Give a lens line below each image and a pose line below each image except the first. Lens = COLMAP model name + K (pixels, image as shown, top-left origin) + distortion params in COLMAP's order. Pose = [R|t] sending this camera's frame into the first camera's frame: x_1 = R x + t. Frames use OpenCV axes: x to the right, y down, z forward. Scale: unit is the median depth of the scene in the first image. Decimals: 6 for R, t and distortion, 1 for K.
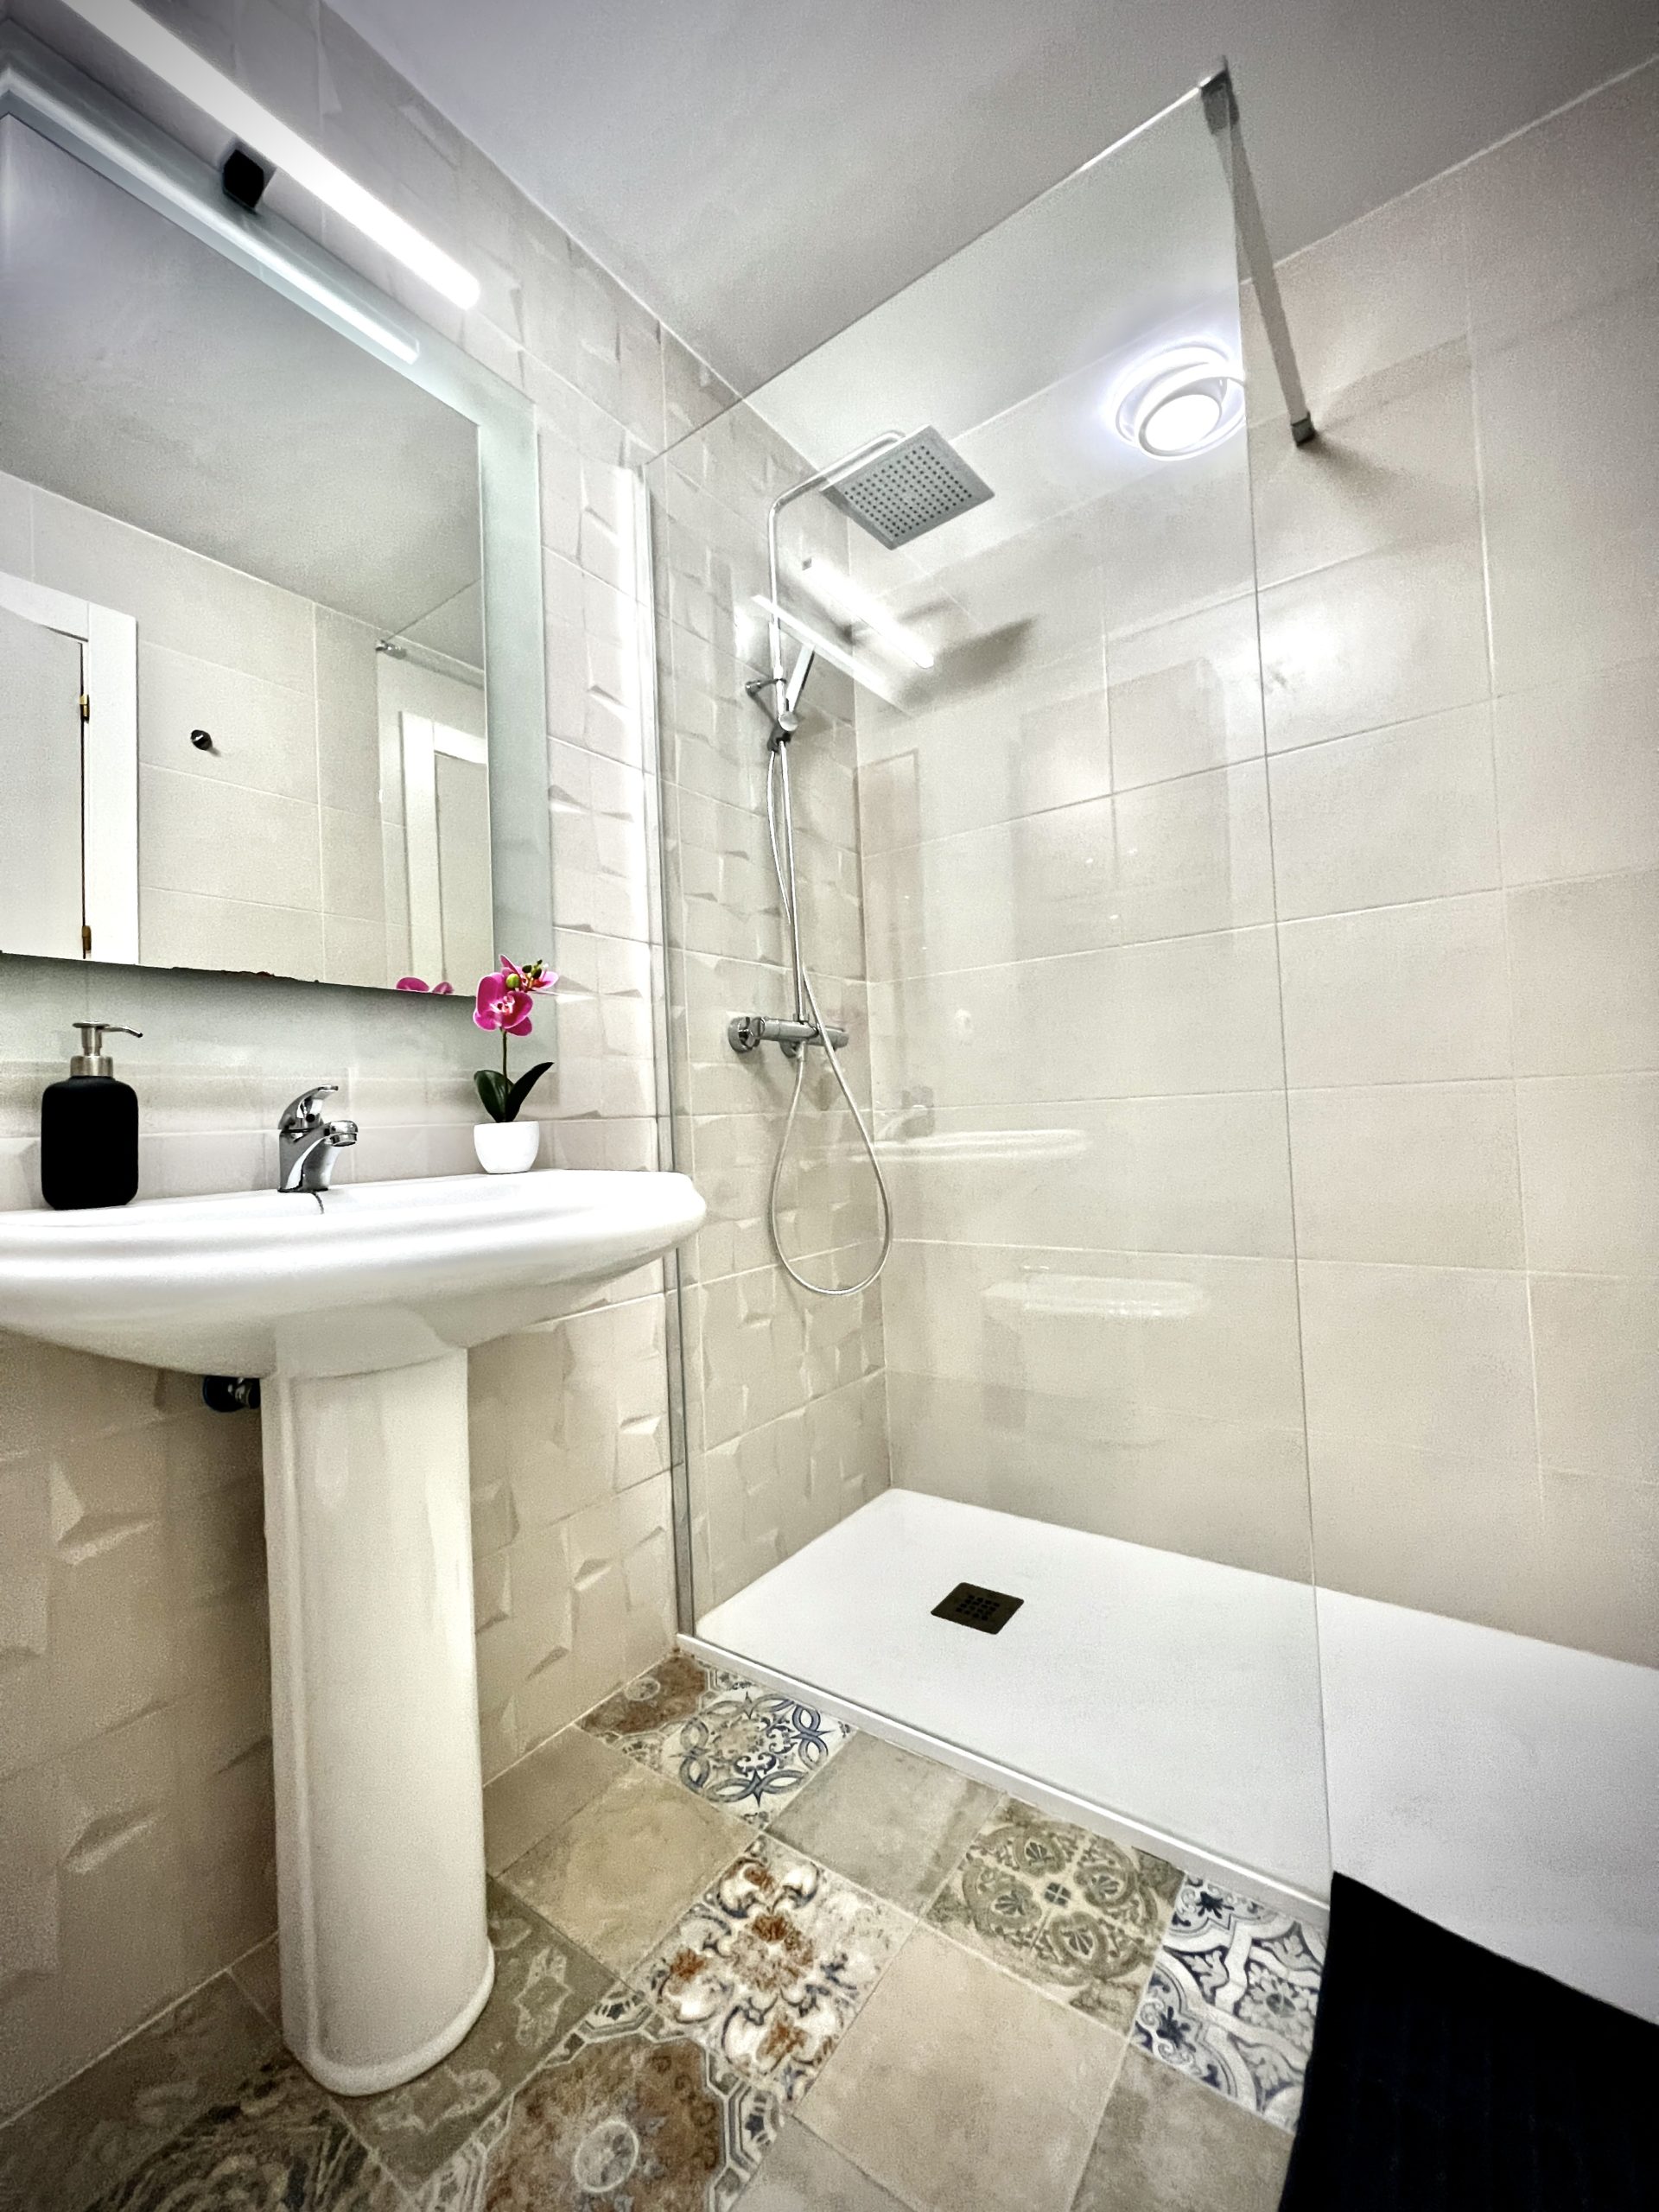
lens RADIAL K [[880.4, 0, 827.7], [0, 880.4, 1105.5], [0, 0, 1]] dist [-0.000597, -0.000189]
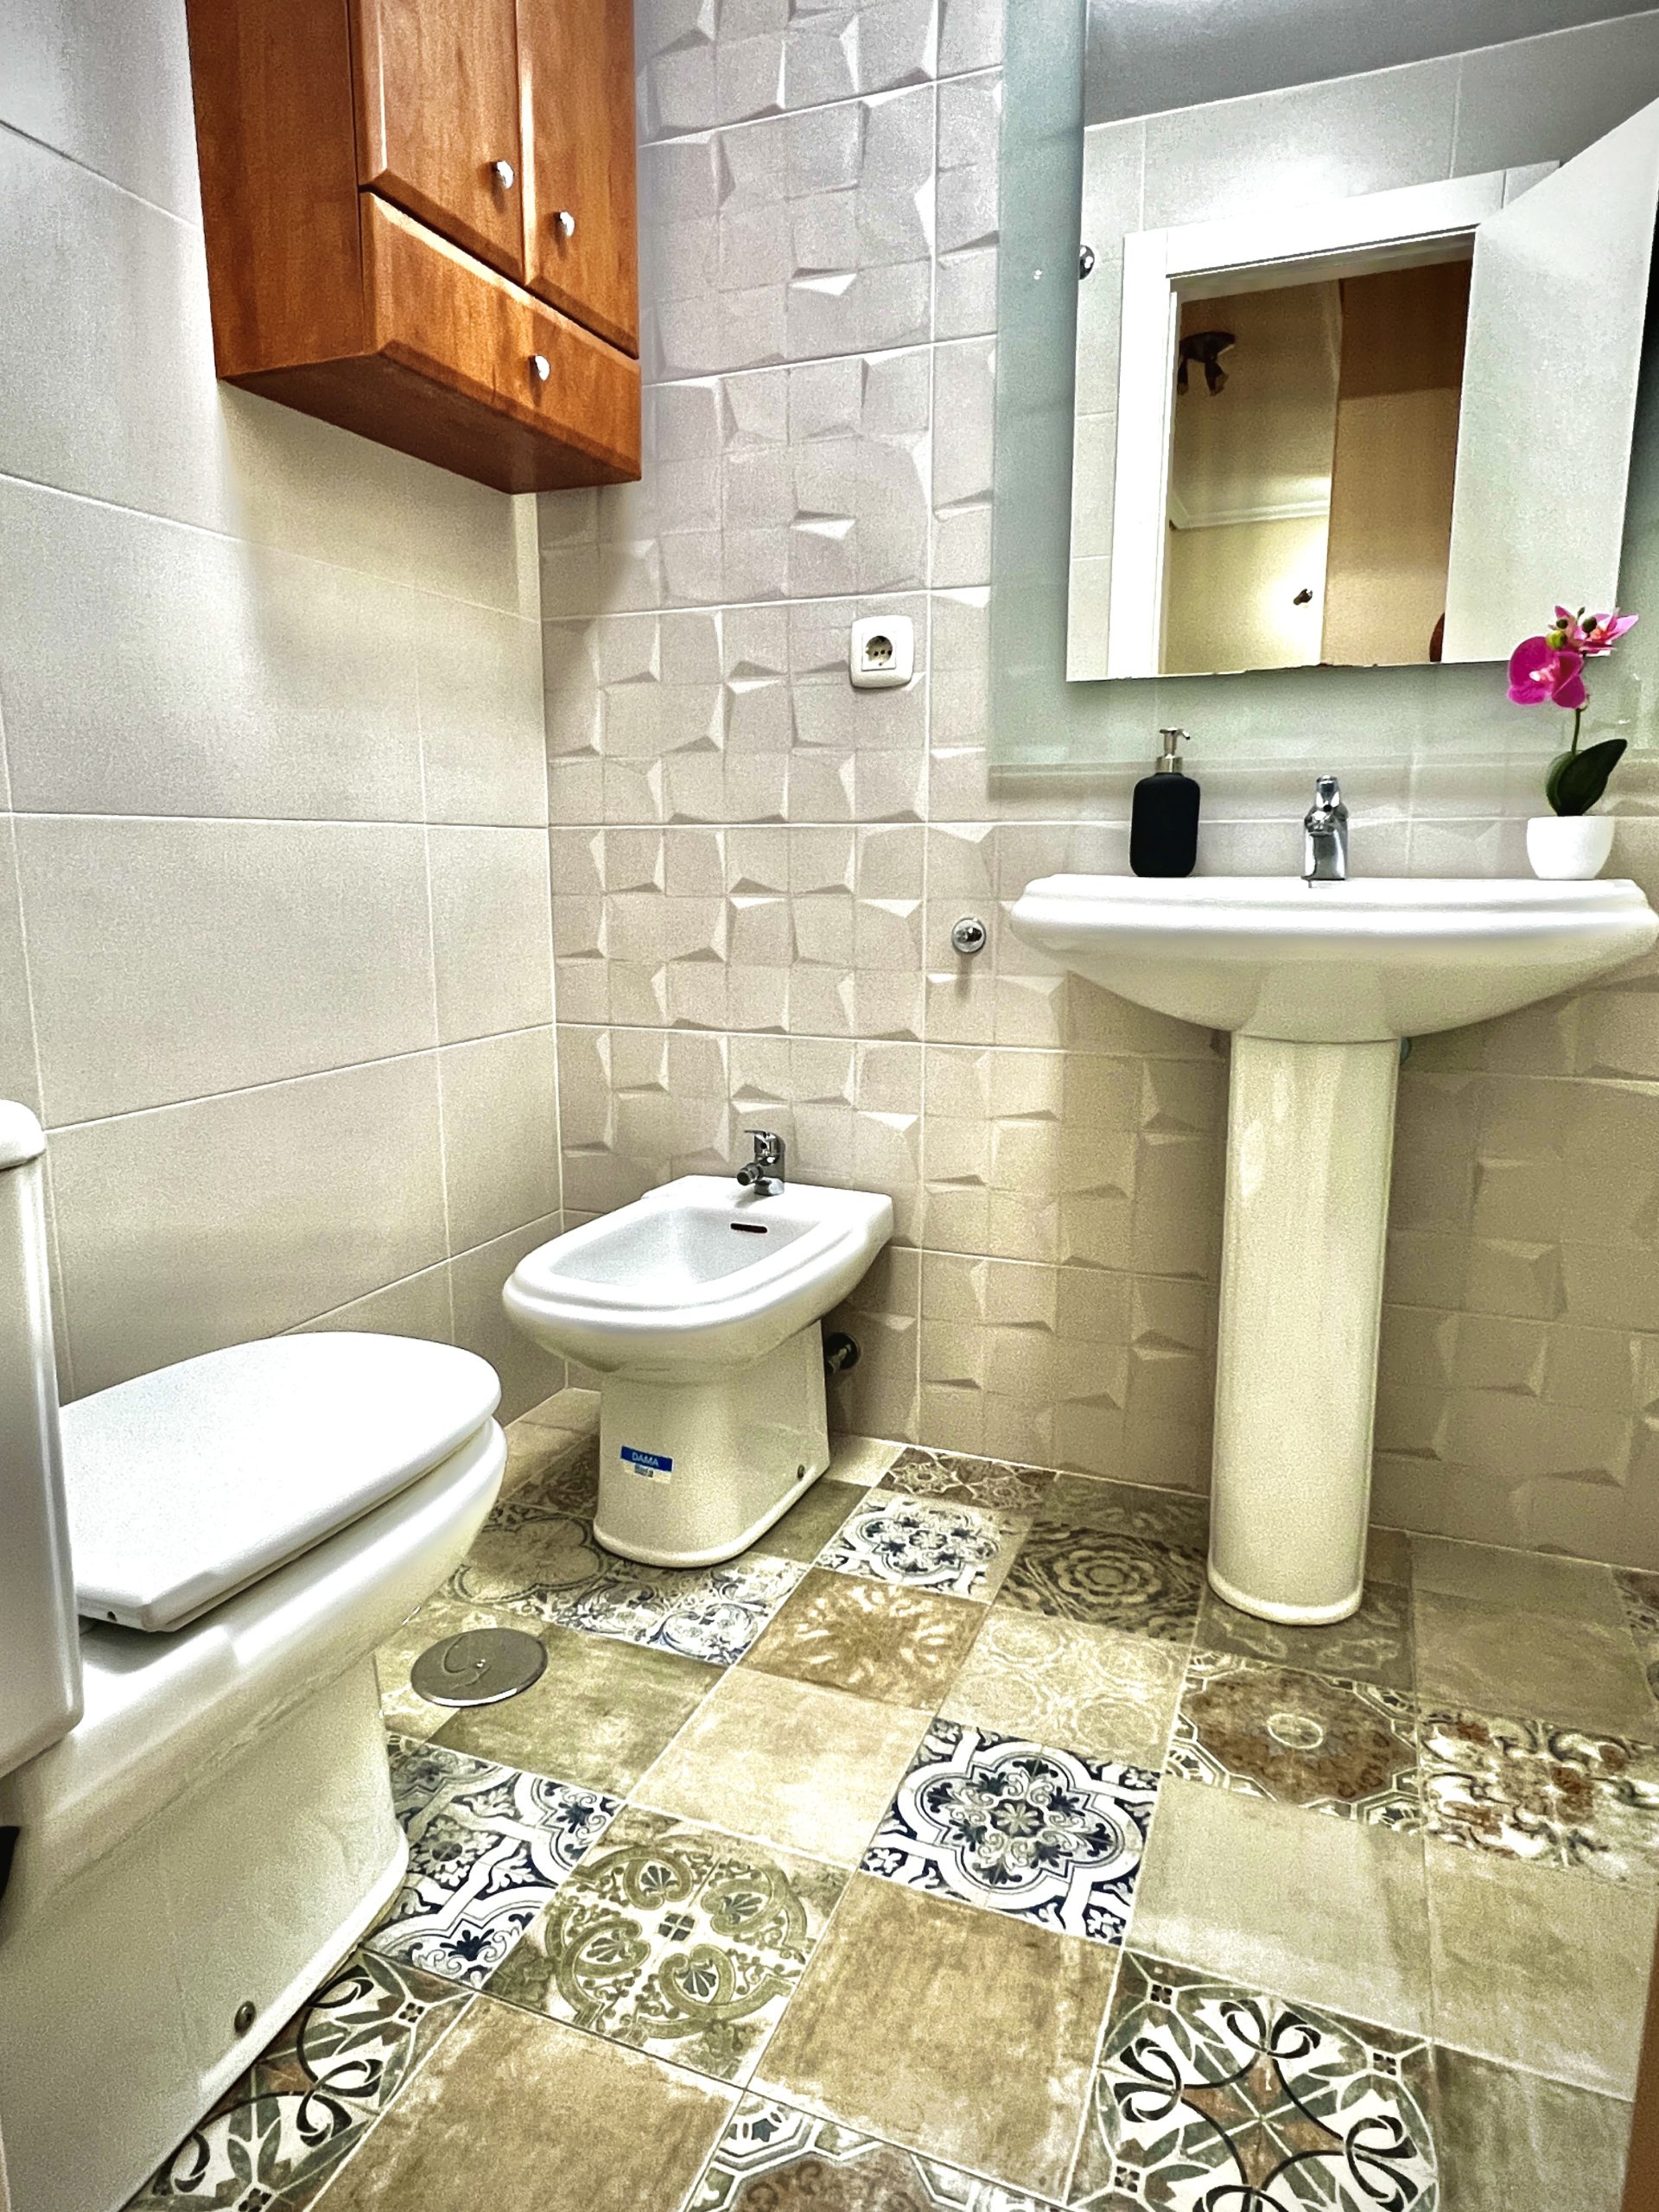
lens RADIAL K [[1365.2, 0, 823.7], [0, 1365.2, 1102.9], [0, 0, 1]] dist [0.002063, 0.000352]
pose [[0.246994, 0.223119, -0.942980, 0.944853], [0.008622, 0.972586, 0.232383, -0.030806], [0.968979, -0.065528, 0.238299, 0.018528]]
